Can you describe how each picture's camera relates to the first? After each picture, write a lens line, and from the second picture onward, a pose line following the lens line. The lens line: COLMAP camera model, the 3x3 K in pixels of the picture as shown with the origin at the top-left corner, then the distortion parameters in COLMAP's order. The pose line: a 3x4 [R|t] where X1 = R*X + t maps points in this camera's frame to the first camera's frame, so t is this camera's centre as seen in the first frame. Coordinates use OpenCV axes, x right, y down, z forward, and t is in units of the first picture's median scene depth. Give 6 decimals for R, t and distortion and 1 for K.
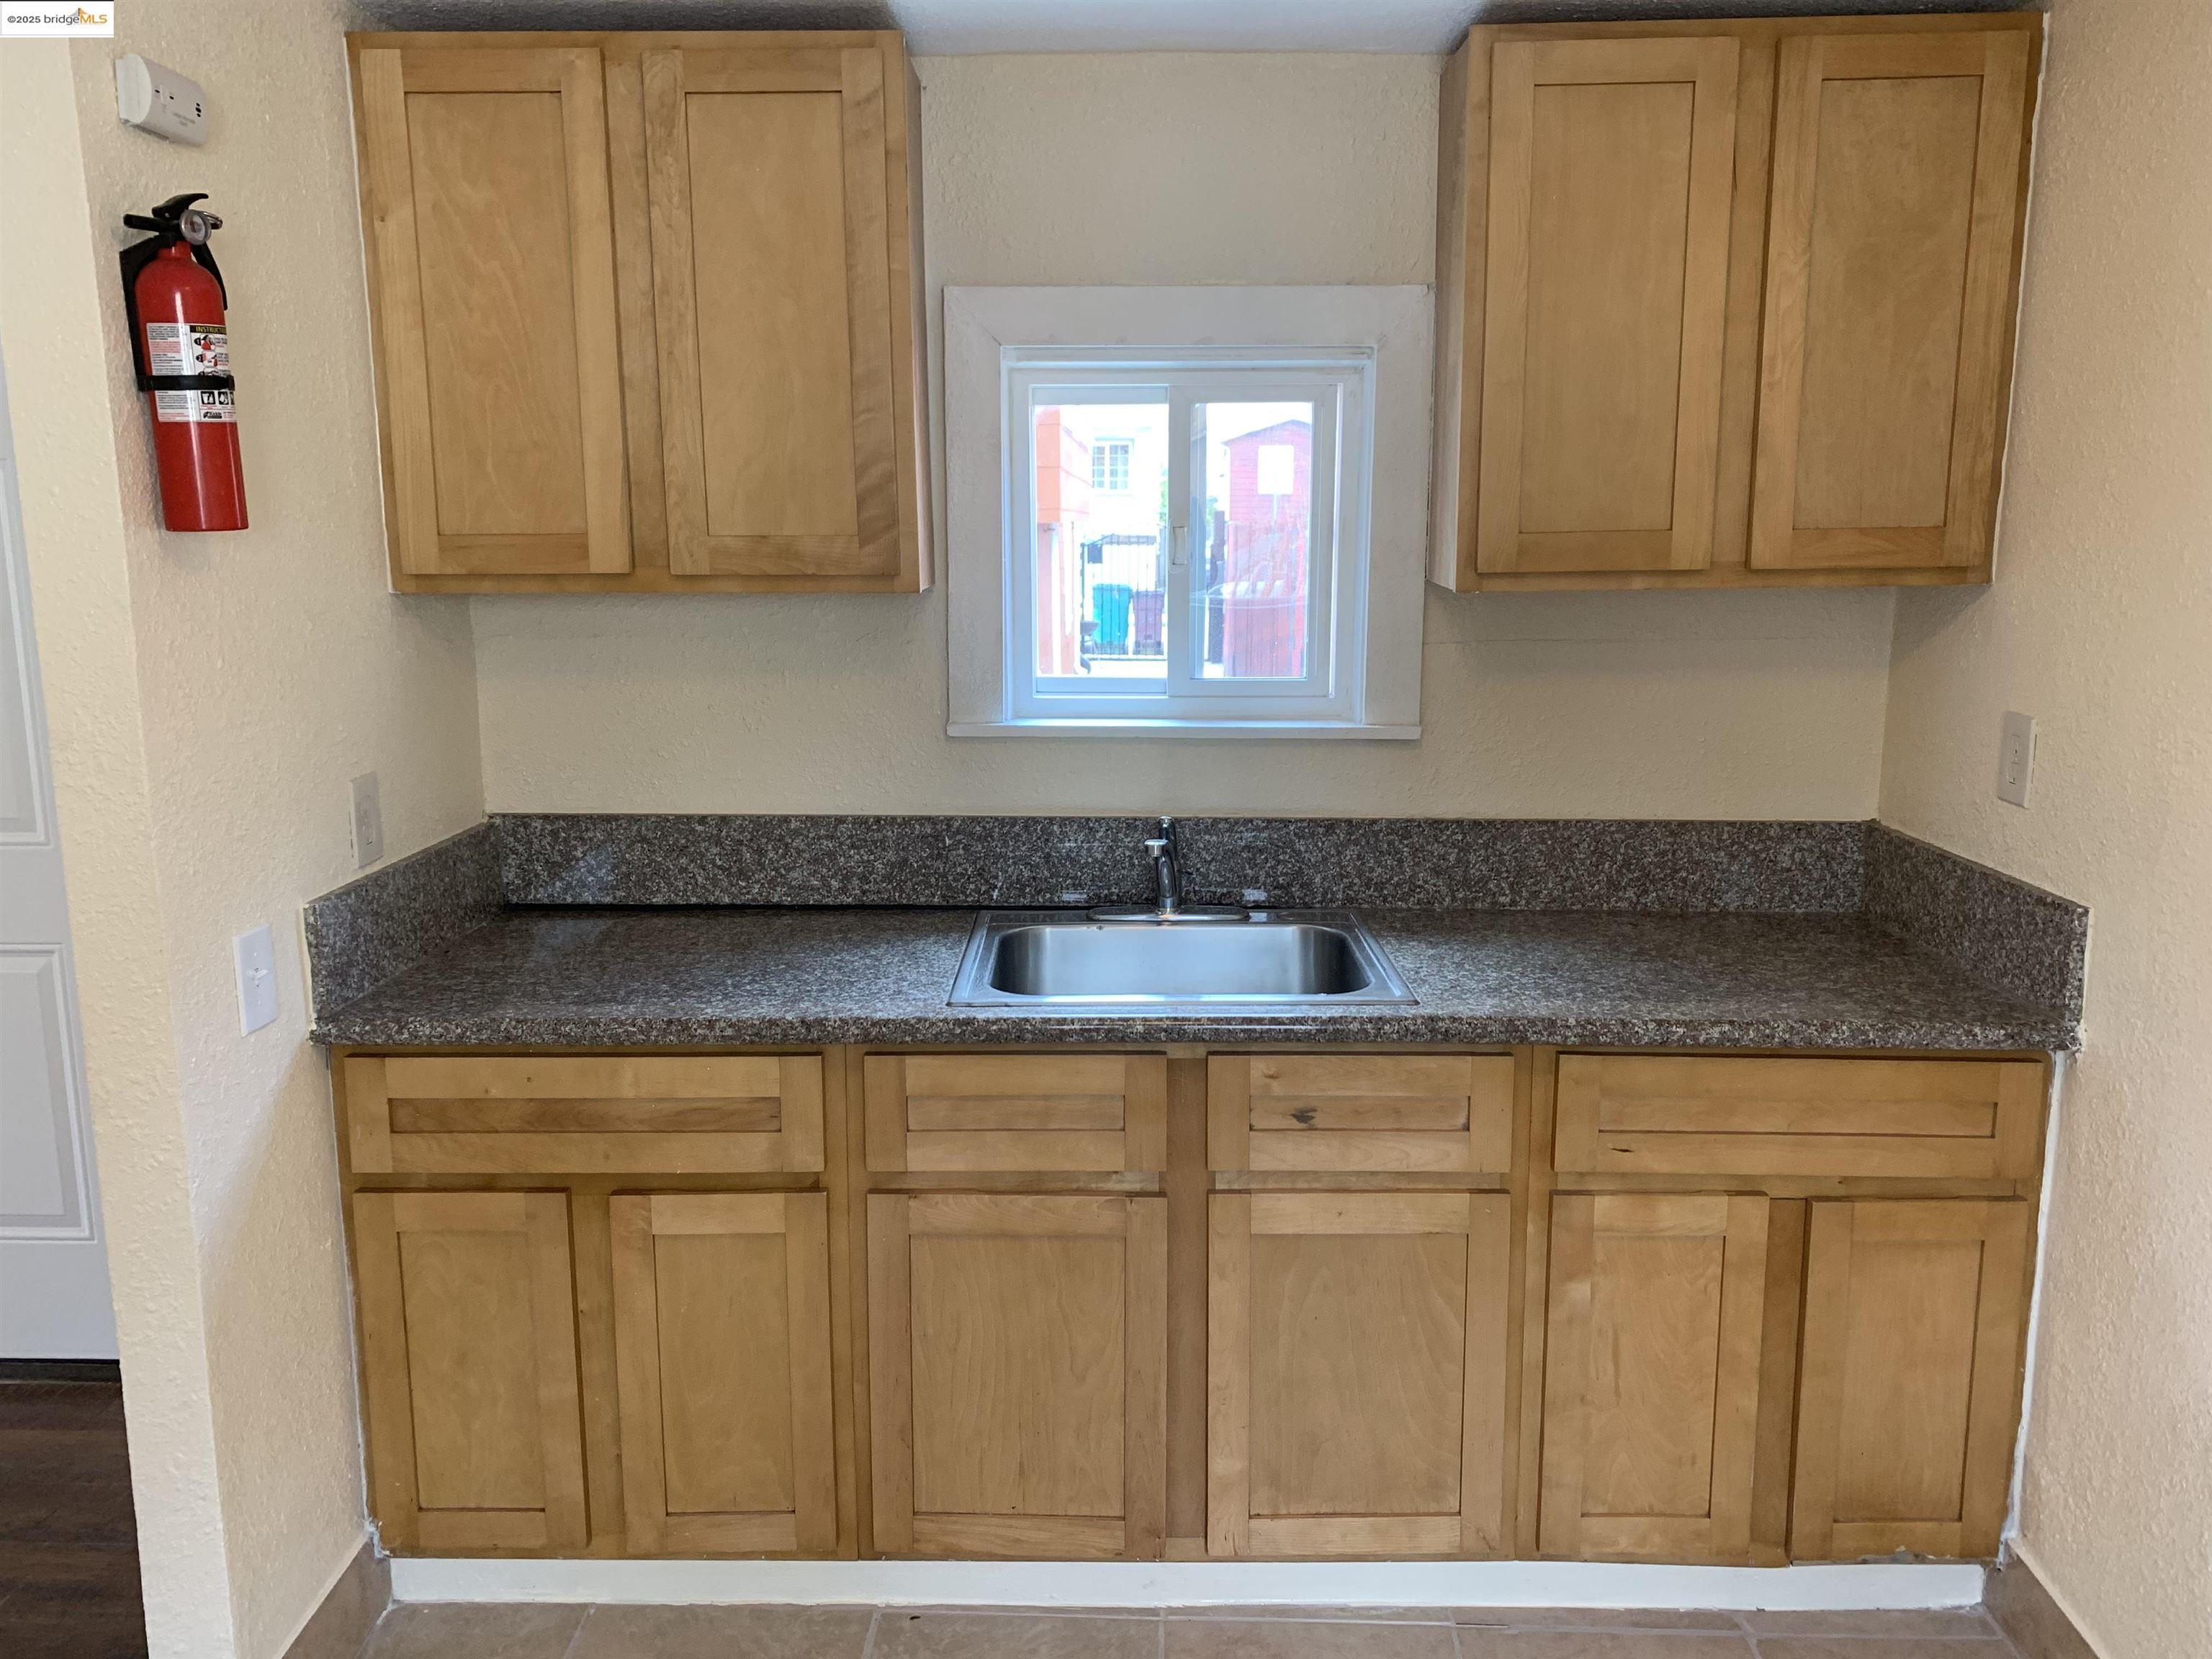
lens RADIAL K [[1709.3, 0, 1104.0], [0, 1709.3, 819.9], [0, 0, 1]] dist [0.018069, -0.018740]
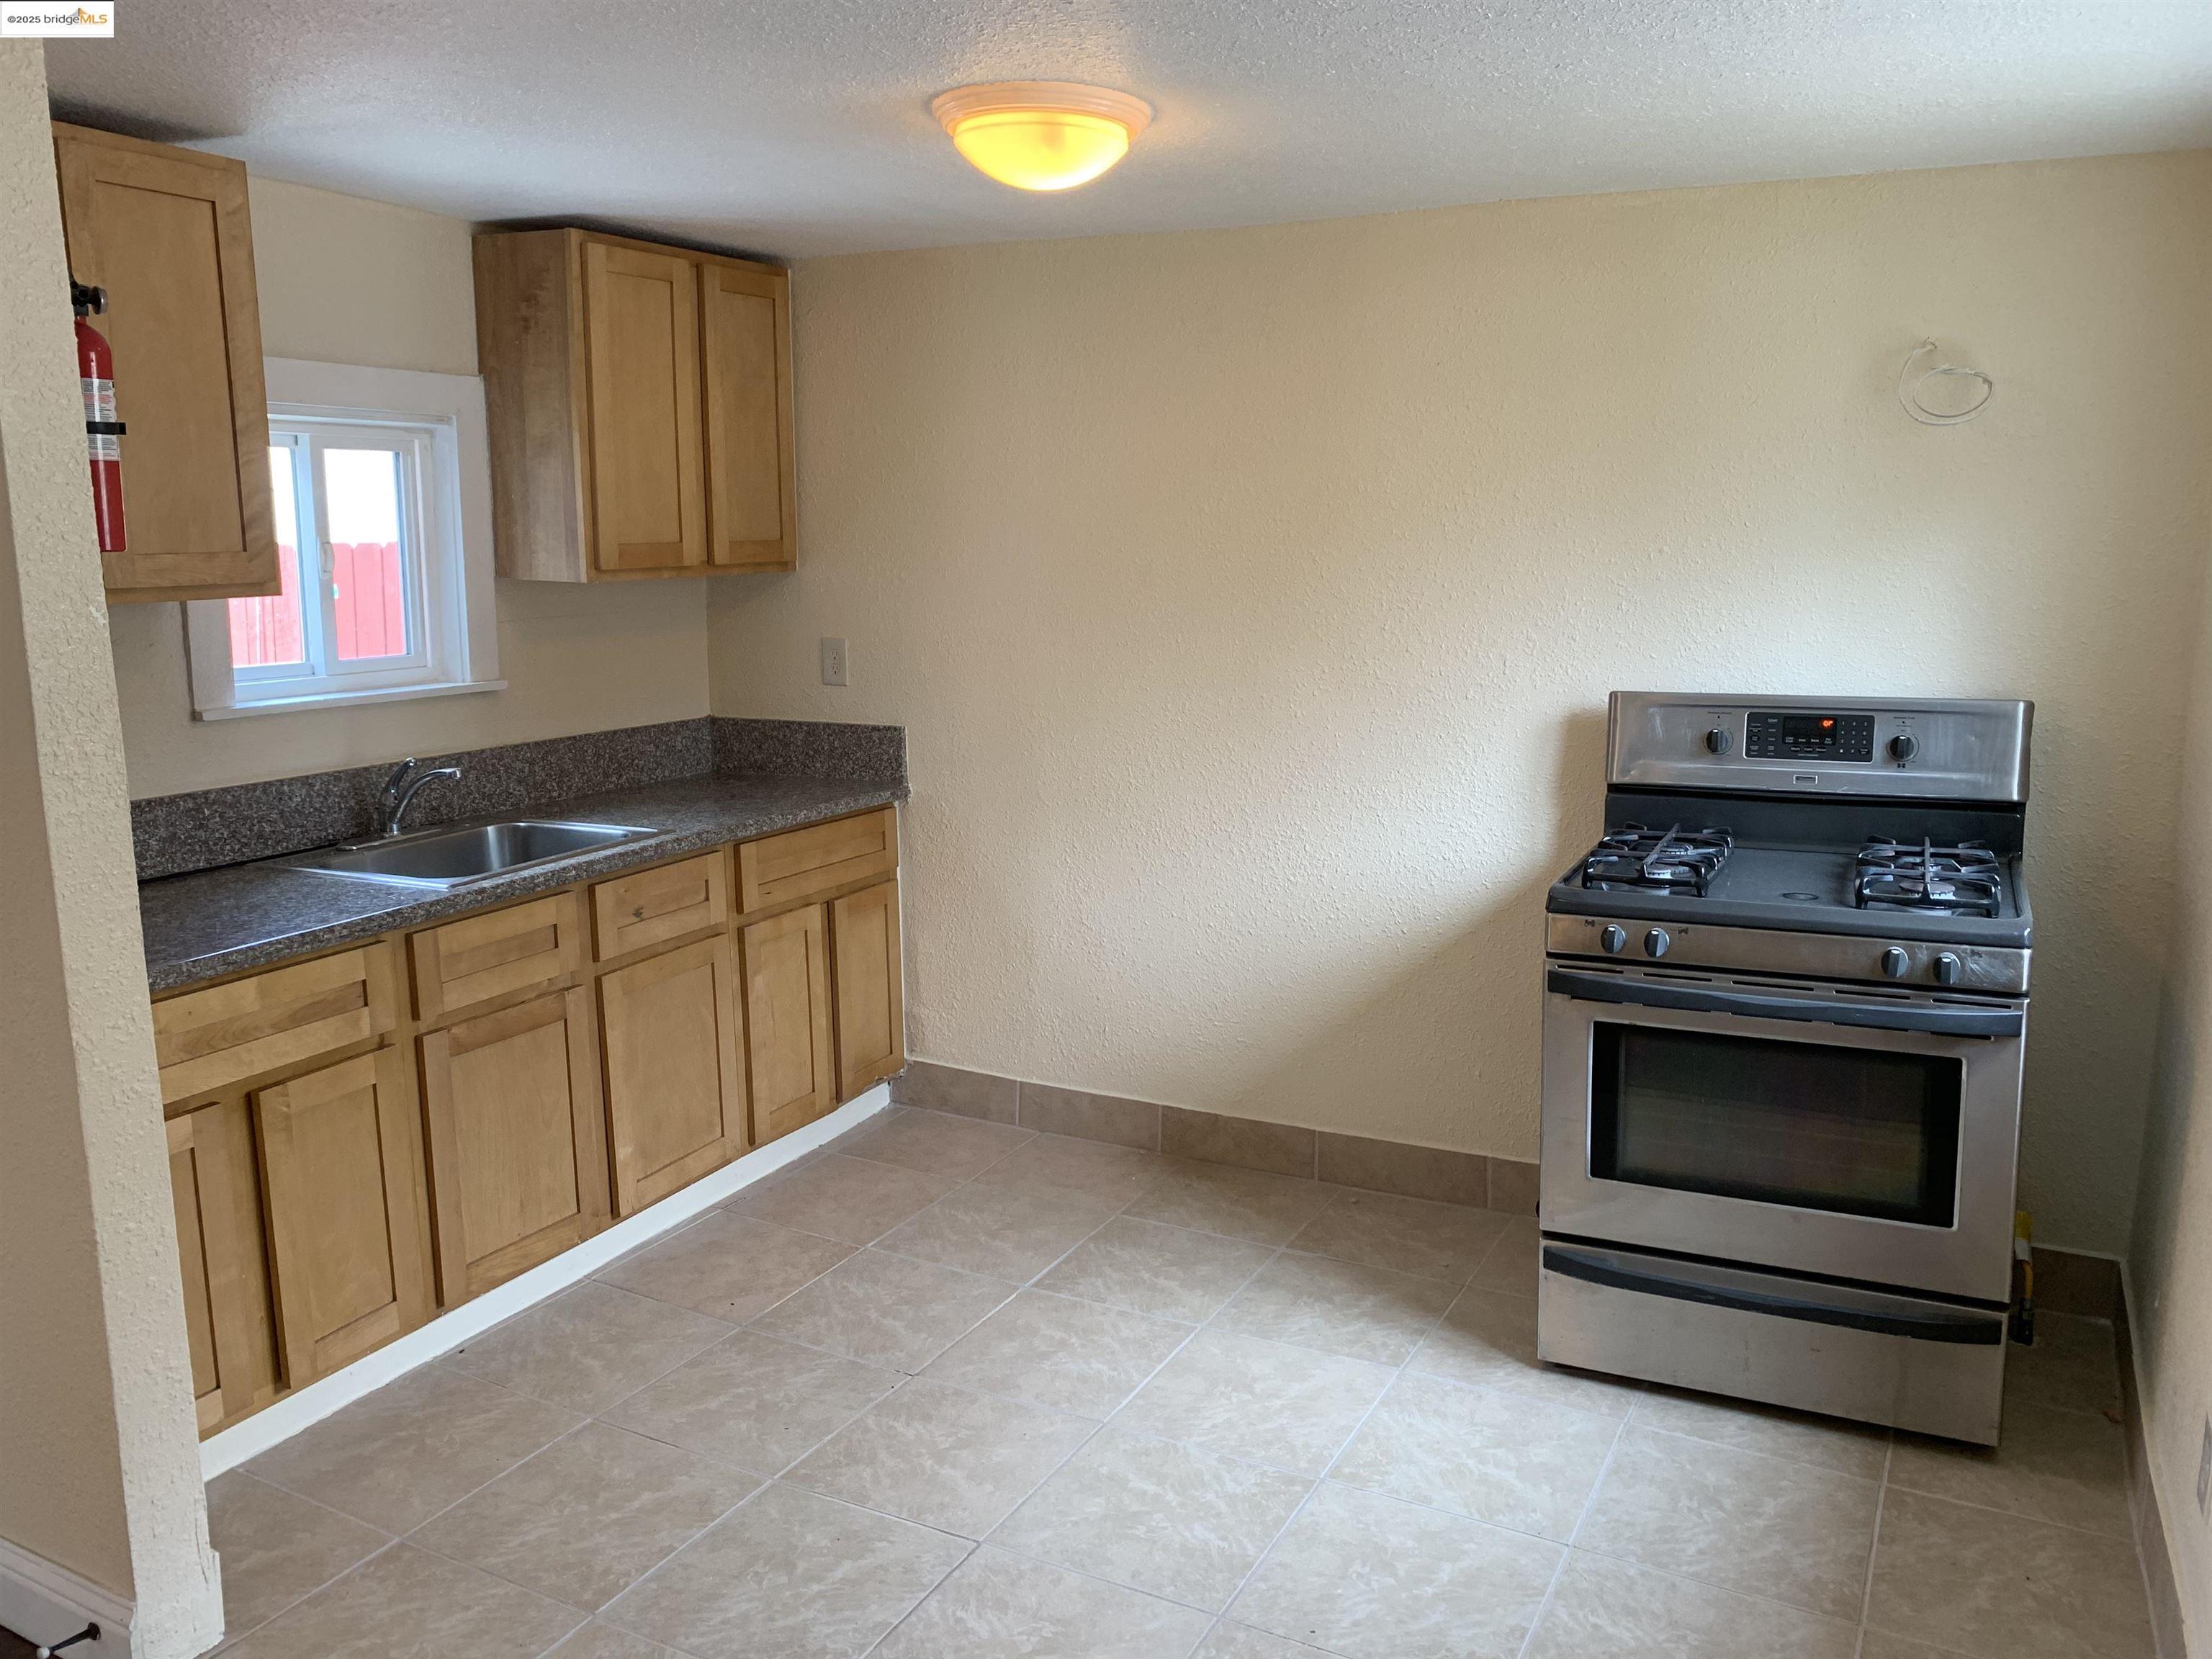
lens RADIAL K [[1709.3, 0, 1108.7], [0, 1709.3, 835.8], [0, 0, 1]] dist [0.018069, -0.018740]
pose [[0.432723, -0.162499, 0.886761, -0.980369], [0.166048, 0.981159, 0.098769, 0.016922], [-0.886103, 0.104506, 0.451553, -0.099525]]
